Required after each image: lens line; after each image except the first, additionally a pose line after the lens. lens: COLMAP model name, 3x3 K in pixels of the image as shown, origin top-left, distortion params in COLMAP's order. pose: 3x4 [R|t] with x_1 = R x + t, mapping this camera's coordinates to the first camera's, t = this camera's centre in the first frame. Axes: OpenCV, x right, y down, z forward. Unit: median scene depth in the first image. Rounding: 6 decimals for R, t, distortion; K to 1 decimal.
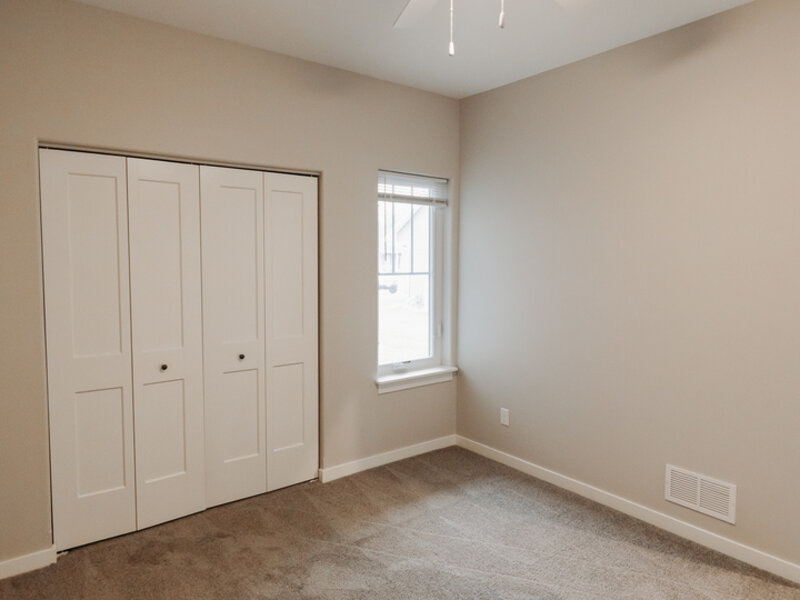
lens RADIAL K [[546.4, 0, 403.0], [0, 546.4, 289.2], [0, 0, 1]] dist [0.001027, -0.000296]
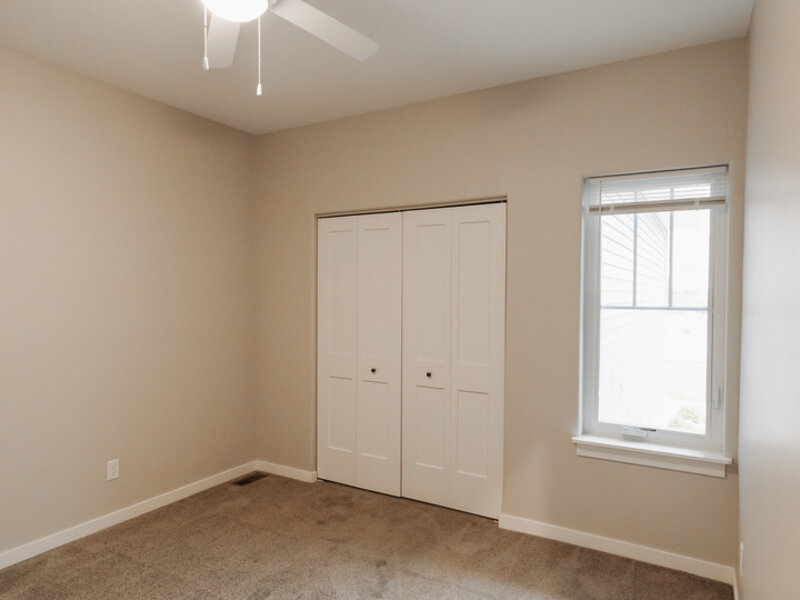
lens RADIAL K [[529.4, 0, 368.0], [0, 529.4, 300.9], [0, 0, 1]] dist [0.001194, -0.000313]
pose [[0.334832, 0.015039, -0.942158, 0.730277], [-0.059123, 0.998238, -0.005078, -0.015647], [0.940421, 0.057404, 0.335131, 0.542544]]
